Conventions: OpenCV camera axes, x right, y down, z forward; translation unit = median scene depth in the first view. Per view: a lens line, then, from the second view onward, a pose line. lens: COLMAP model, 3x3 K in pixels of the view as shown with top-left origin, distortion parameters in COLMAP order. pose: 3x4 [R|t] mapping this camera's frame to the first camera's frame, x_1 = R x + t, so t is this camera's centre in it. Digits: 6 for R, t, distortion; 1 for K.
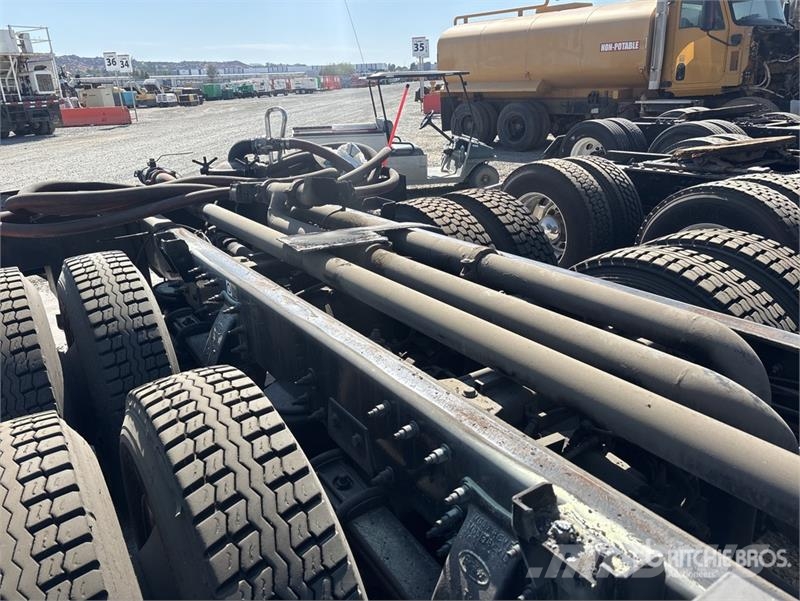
lens RADIAL K [[598.3, 0, 398.9], [0, 598.3, 298.5], [0, 0, 1]] dist [0.041302, -0.049920]
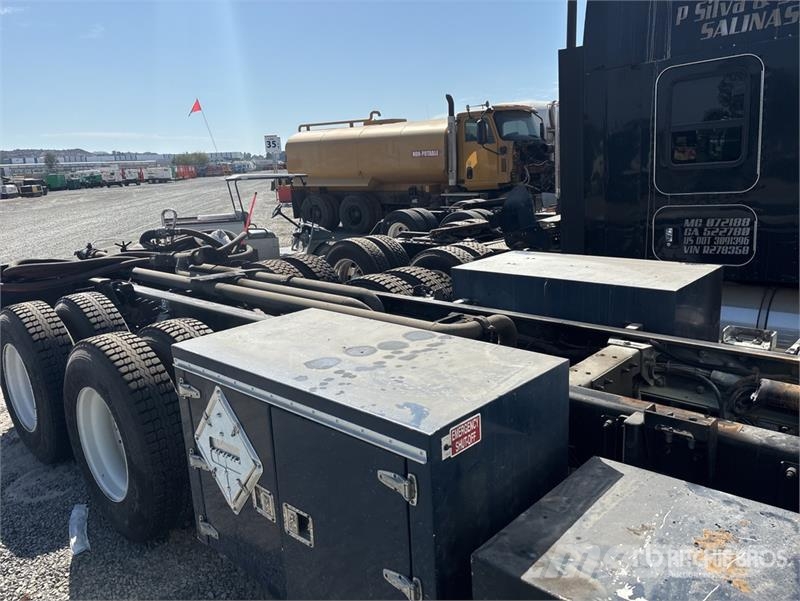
lens RADIAL K [[598.3, 0, 403.5], [0, 598.3, 302.2], [0, 0, 1]] dist [0.041302, -0.049920]
pose [[0.972201, -0.052364, 0.228217, 0.006728], [0.081244, 0.989559, -0.119046, 0.054484], [-0.219600, 0.134278, 0.966305, -0.212467]]
